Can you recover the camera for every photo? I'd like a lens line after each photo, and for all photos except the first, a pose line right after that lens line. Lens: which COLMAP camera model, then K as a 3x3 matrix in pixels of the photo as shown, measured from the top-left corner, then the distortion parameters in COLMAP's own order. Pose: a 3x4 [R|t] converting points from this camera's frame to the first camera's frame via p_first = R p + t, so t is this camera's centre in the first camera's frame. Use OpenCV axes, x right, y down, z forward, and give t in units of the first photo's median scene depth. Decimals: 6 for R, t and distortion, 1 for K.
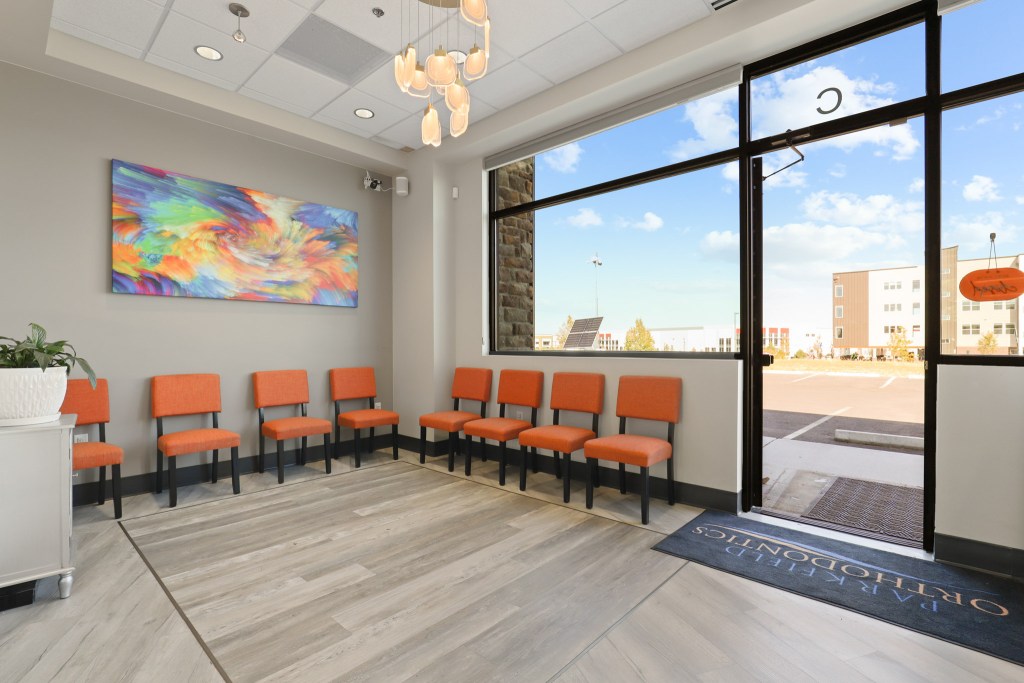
lens RADIAL K [[473.8, 0, 509.6], [0, 473.8, 342.1], [0, 0, 1]] dist [-0.013355, 0.003594]
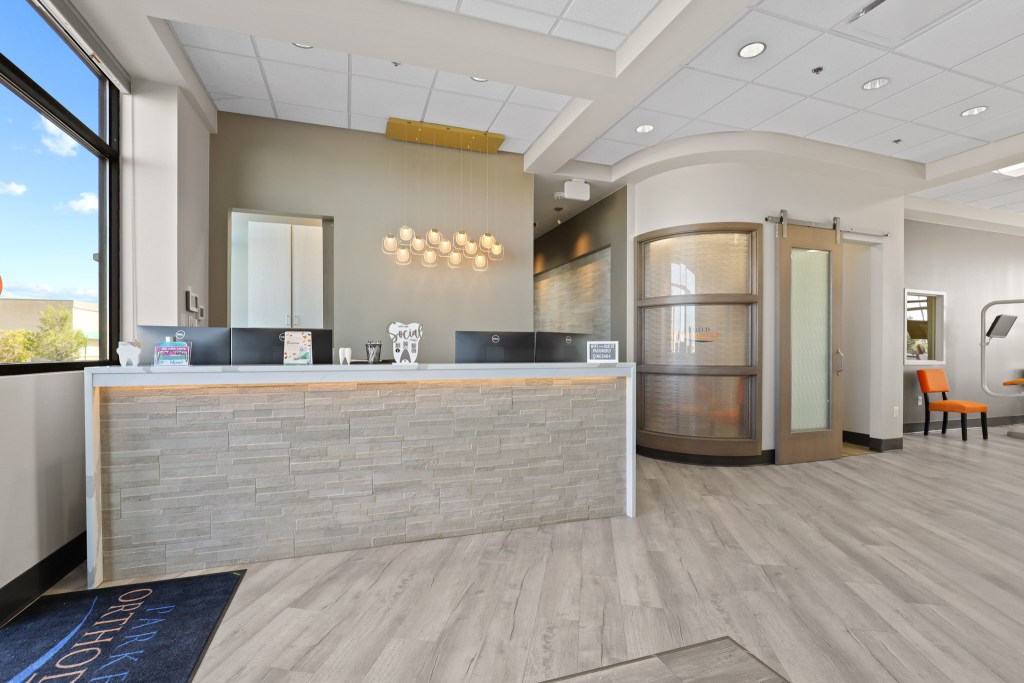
lens RADIAL K [[473.8, 0, 510.5], [0, 473.8, 350.4], [0, 0, 1]] dist [-0.013355, 0.003594]
pose [[-0.877915, -0.000650, 0.478817, -0.141224], [-0.001639, 0.999997, -0.001647, 0.002146], [-0.478815, -0.002231, -0.877913, 0.872518]]
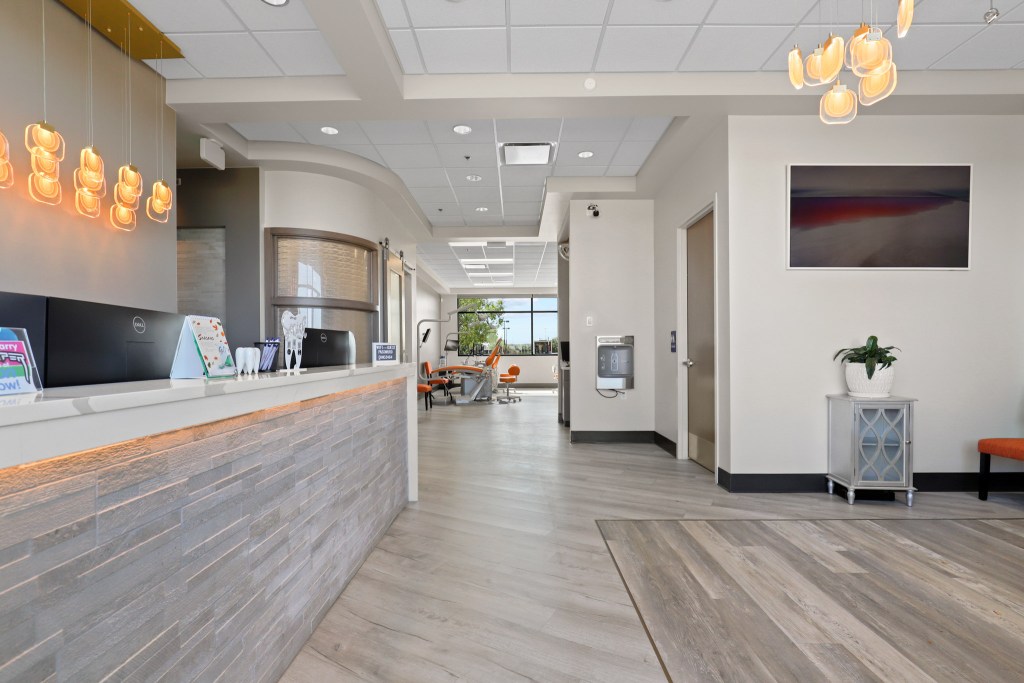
lens RADIAL K [[473.8, 0, 506.3], [0, 473.8, 351.2], [0, 0, 1]] dist [-0.013355, 0.003594]
pose [[-0.750564, 0.004724, -0.660781, 0.610591], [0.007201, 0.999974, -0.001031, 0.003111], [0.660758, -0.005532, -0.750578, 0.852516]]
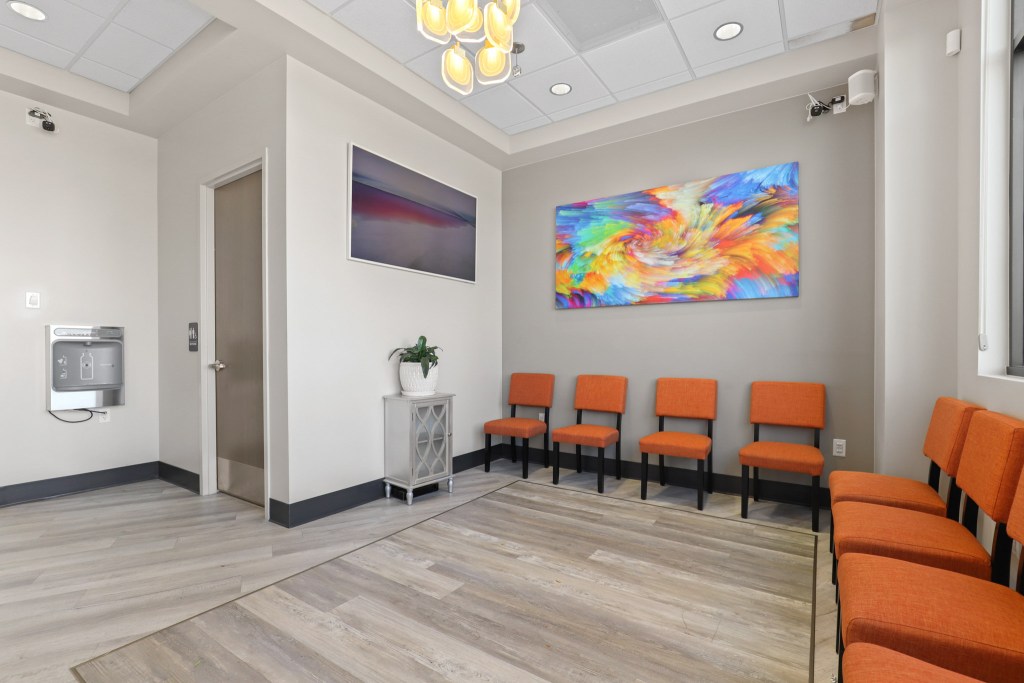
lens RADIAL K [[473.8, 0, 512.2], [0, 473.8, 349.3], [0, 0, 1]] dist [-0.013355, 0.003594]
pose [[0.143740, 0.003583, -0.989609, 0.423652], [0.002378, 0.999989, 0.003966, 0.001211], [0.989613, -0.002923, 0.143730, 0.661792]]
